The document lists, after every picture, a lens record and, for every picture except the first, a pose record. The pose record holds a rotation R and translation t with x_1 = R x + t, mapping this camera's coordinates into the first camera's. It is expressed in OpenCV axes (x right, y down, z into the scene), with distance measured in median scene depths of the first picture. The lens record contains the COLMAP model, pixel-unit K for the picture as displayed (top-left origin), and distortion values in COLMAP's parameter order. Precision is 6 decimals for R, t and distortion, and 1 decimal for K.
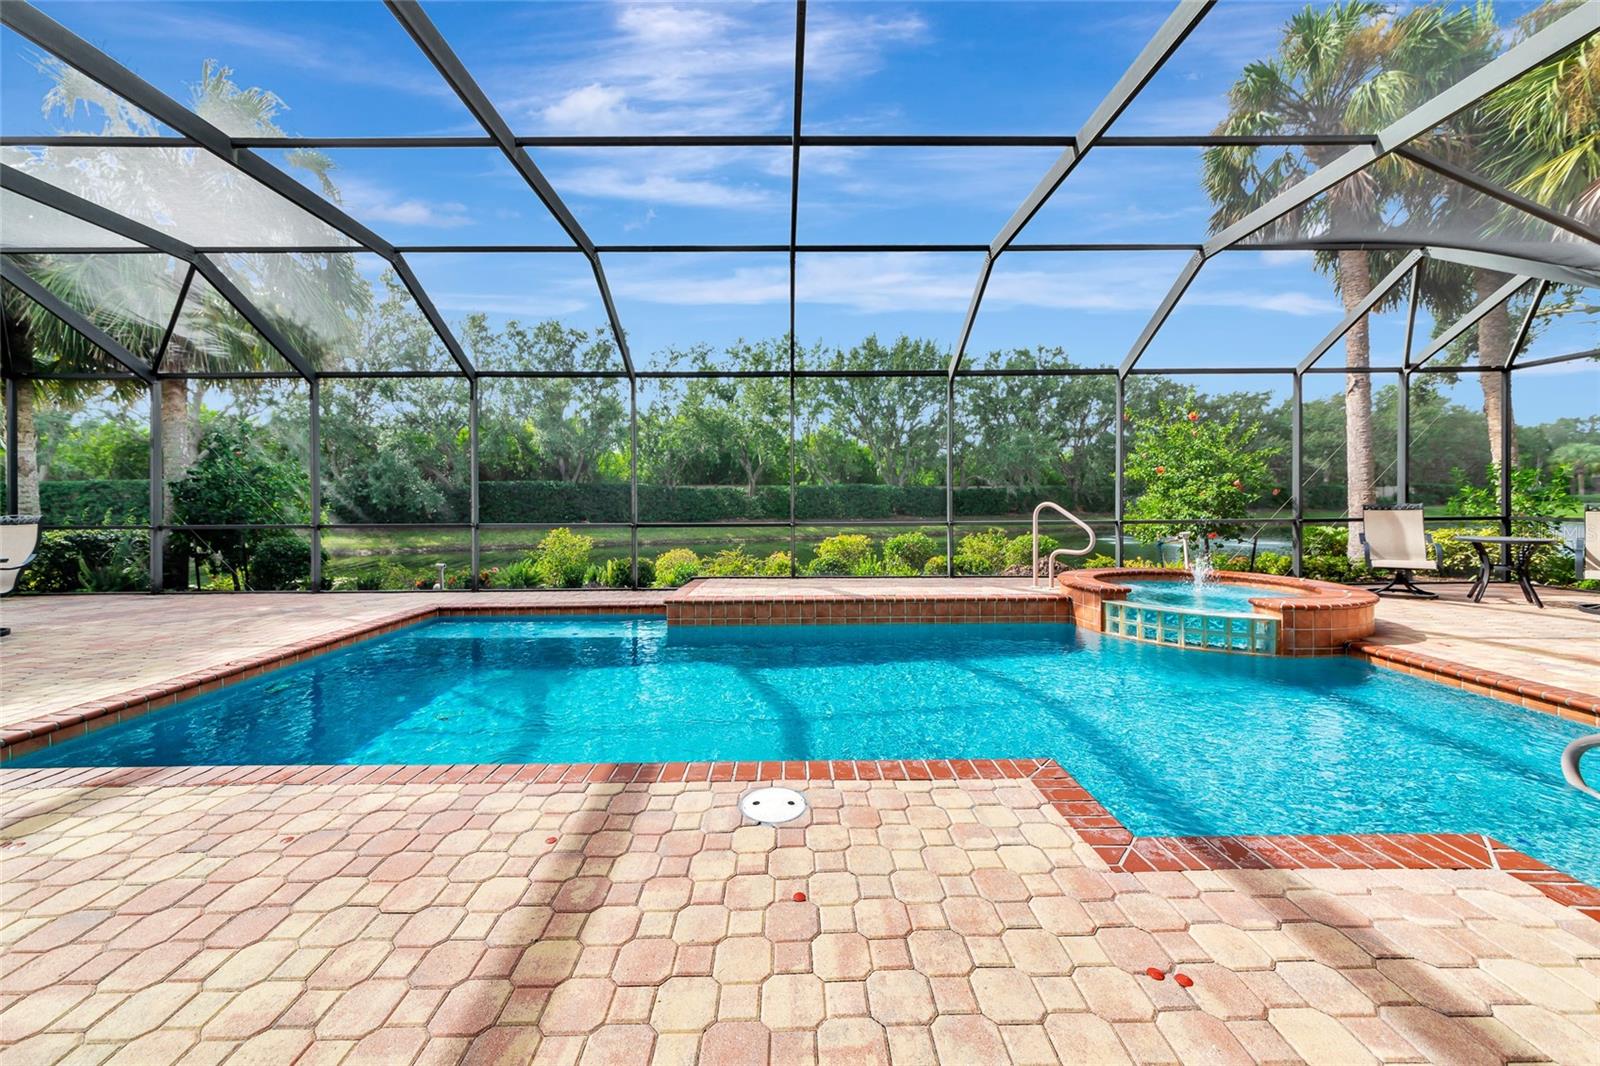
lens RADIAL K [[570.2, 0, 789.6], [0, 570.2, 500.7], [0, 0, 1]] dist [-0.000978, -0.000154]
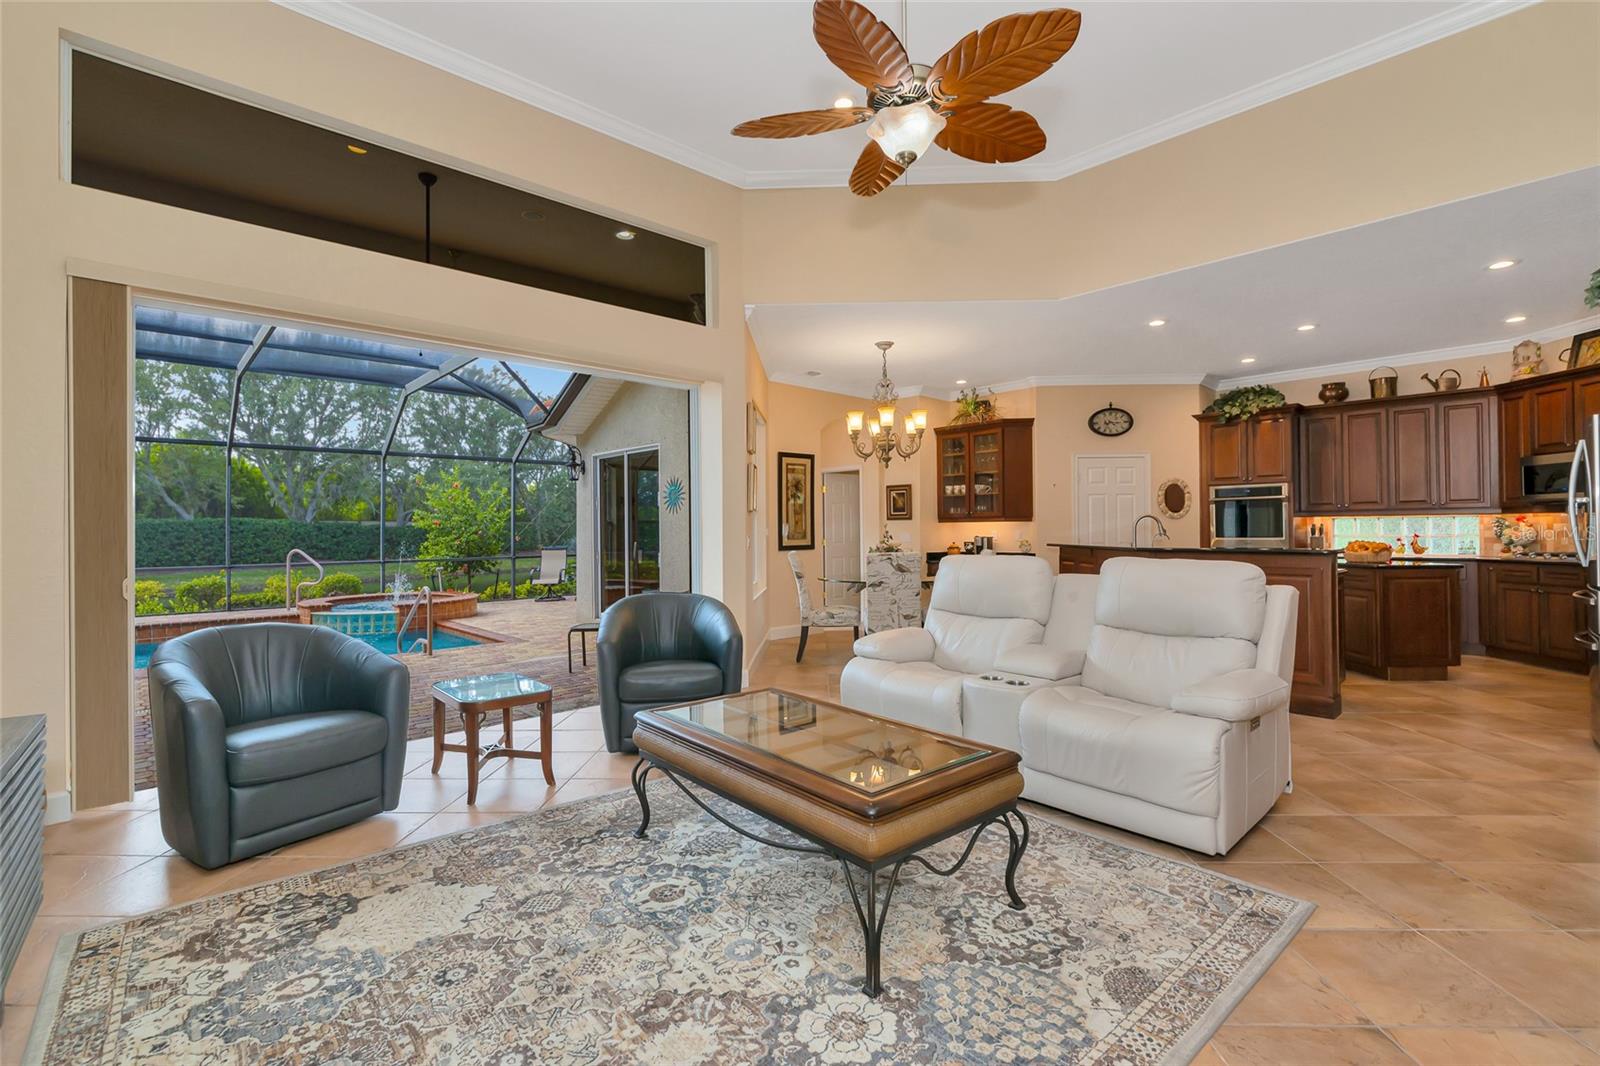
lens RADIAL K [[722.8, 0, 794.0], [0, 722.8, 524.0], [0, 0, 1]] dist [-0.003818, 0.000353]
pose [[0.737768, 0.006597, 0.675023, 0.111892], [0.005187, 0.999867, -0.015440, -0.018918], [-0.675035, 0.014893, 0.737635, -0.842968]]
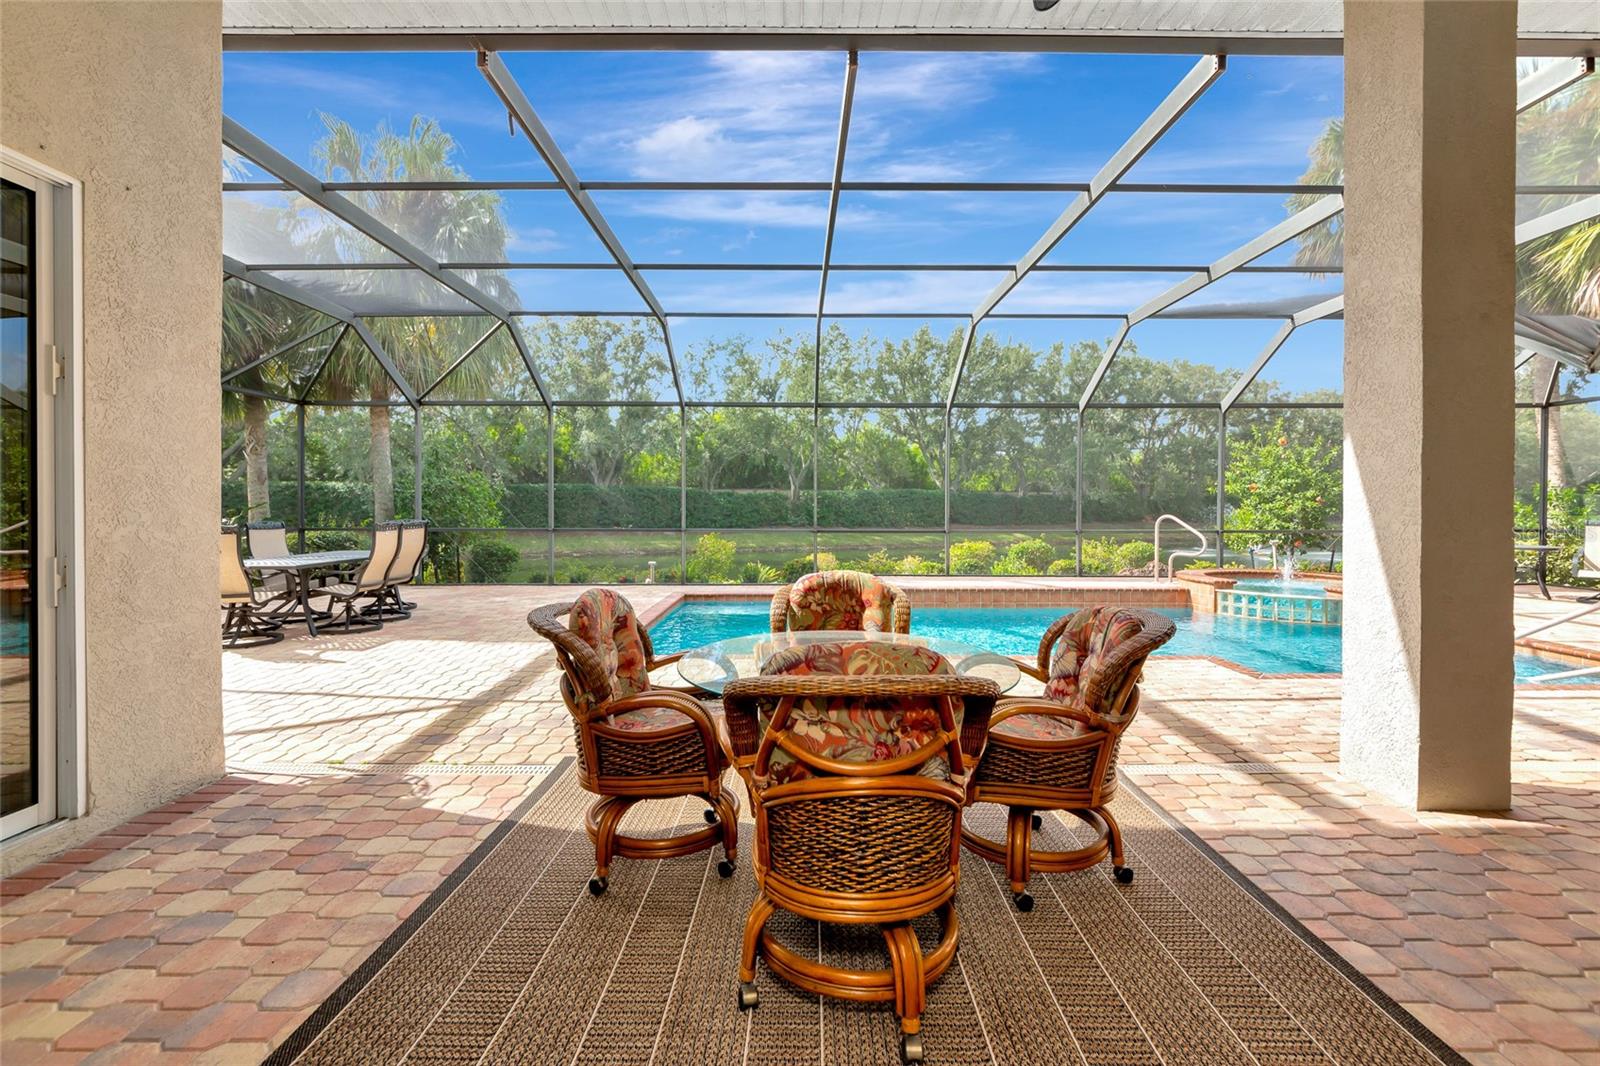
lens RADIAL K [[665.2, 0, 798.9], [0, 665.2, 512.1], [0, 0, 1]] dist [-0.008311, -0.000423]
pose [[0.999961, 0.007927, -0.003928, -0.265943], [-0.007887, 0.999917, 0.010202, -0.008948], [0.004008, -0.010170, 0.999940, -0.349487]]
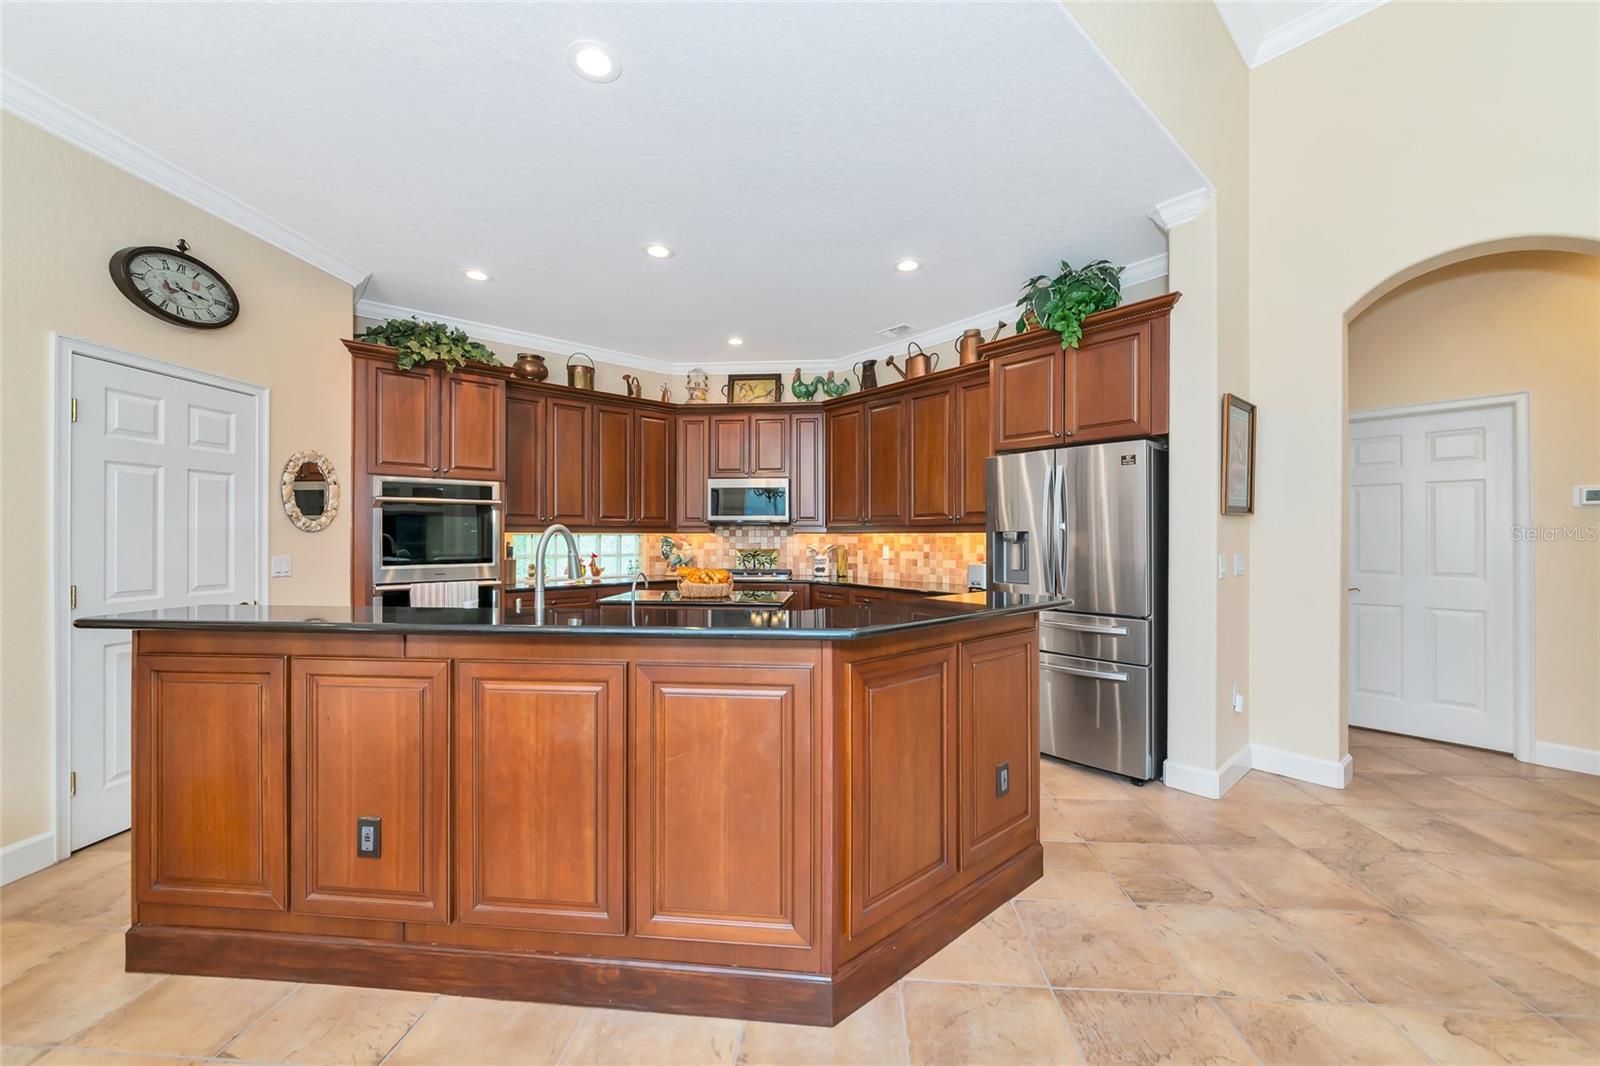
lens RADIAL K [[598.5, 0, 798.8], [0, 598.5, 527.6], [0, 0, 1]] dist [-0.000864, -0.004074]
pose [[-0.642818, 0.012121, 0.765923, 0.630470], [0.002506, 0.999903, -0.013721, -0.035064], [-0.766015, -0.006901, -0.642785, -0.461093]]
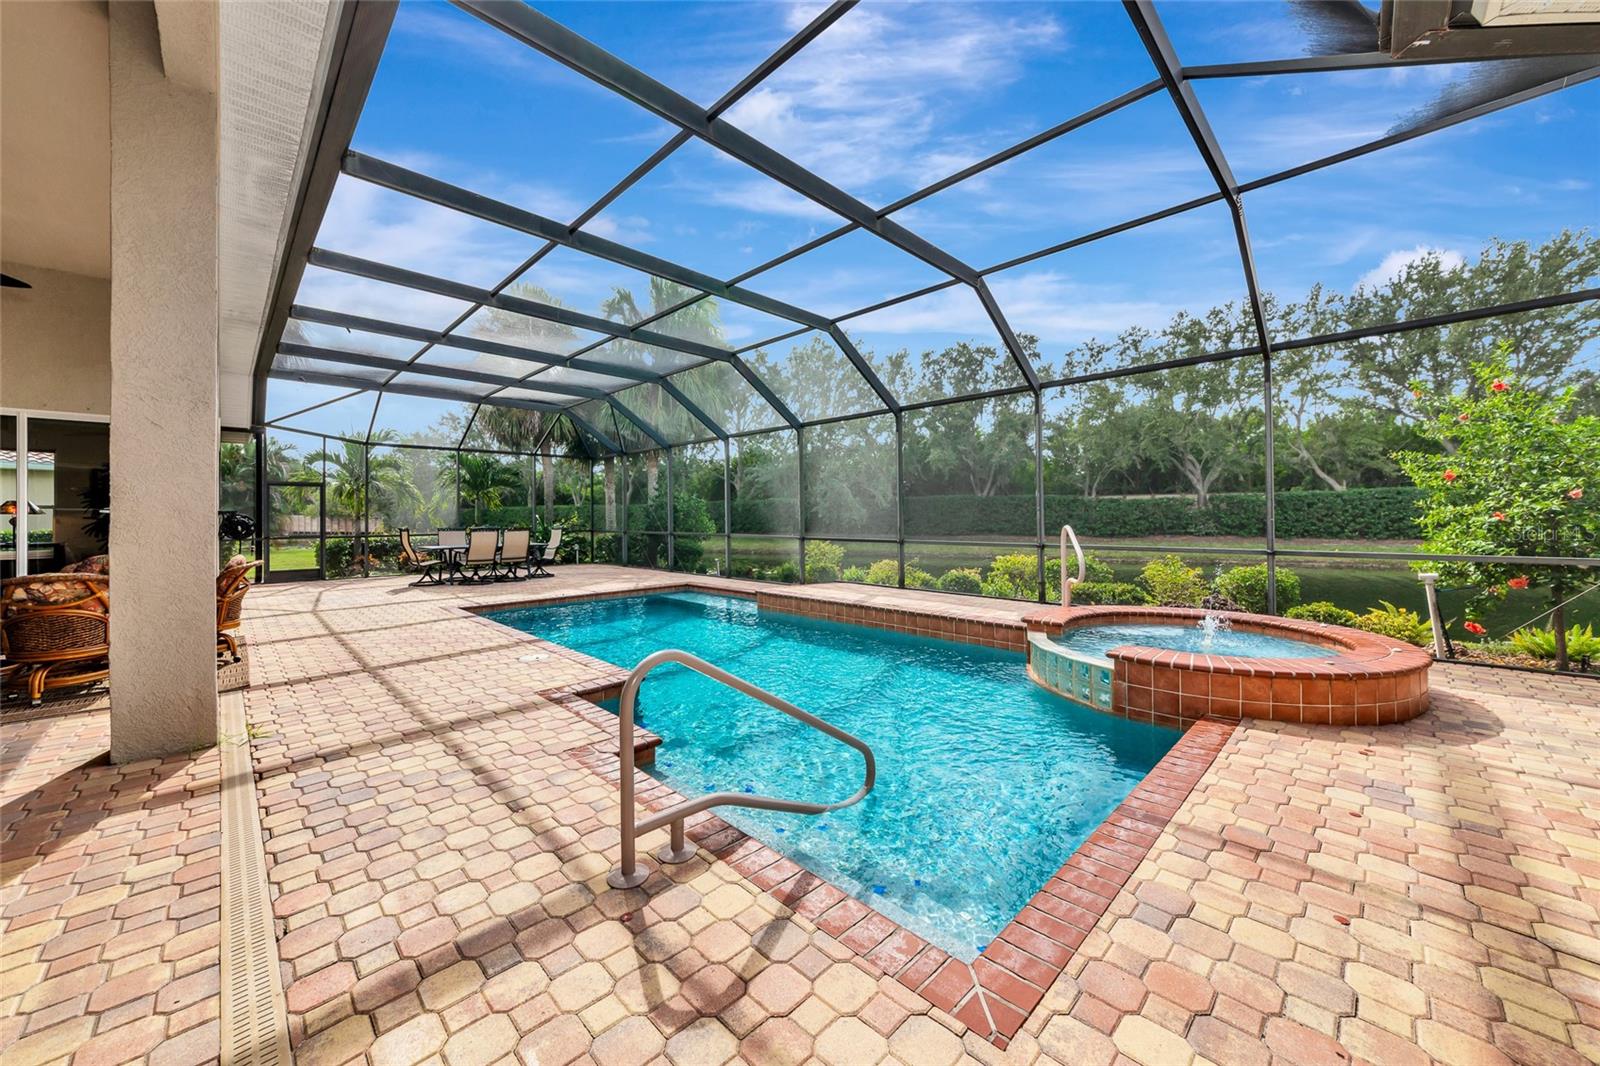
lens RADIAL K [[588.5, 0, 798.3], [0, 588.5, 512.5], [0, 0, 1]] dist [0.000567, 0.000030]
pose [[0.693095, -0.002485, -0.720842, 0.622181], [0.003783, 0.999993, 0.000190, -0.014229], [0.720837, -0.002859, 0.693099, 0.031808]]
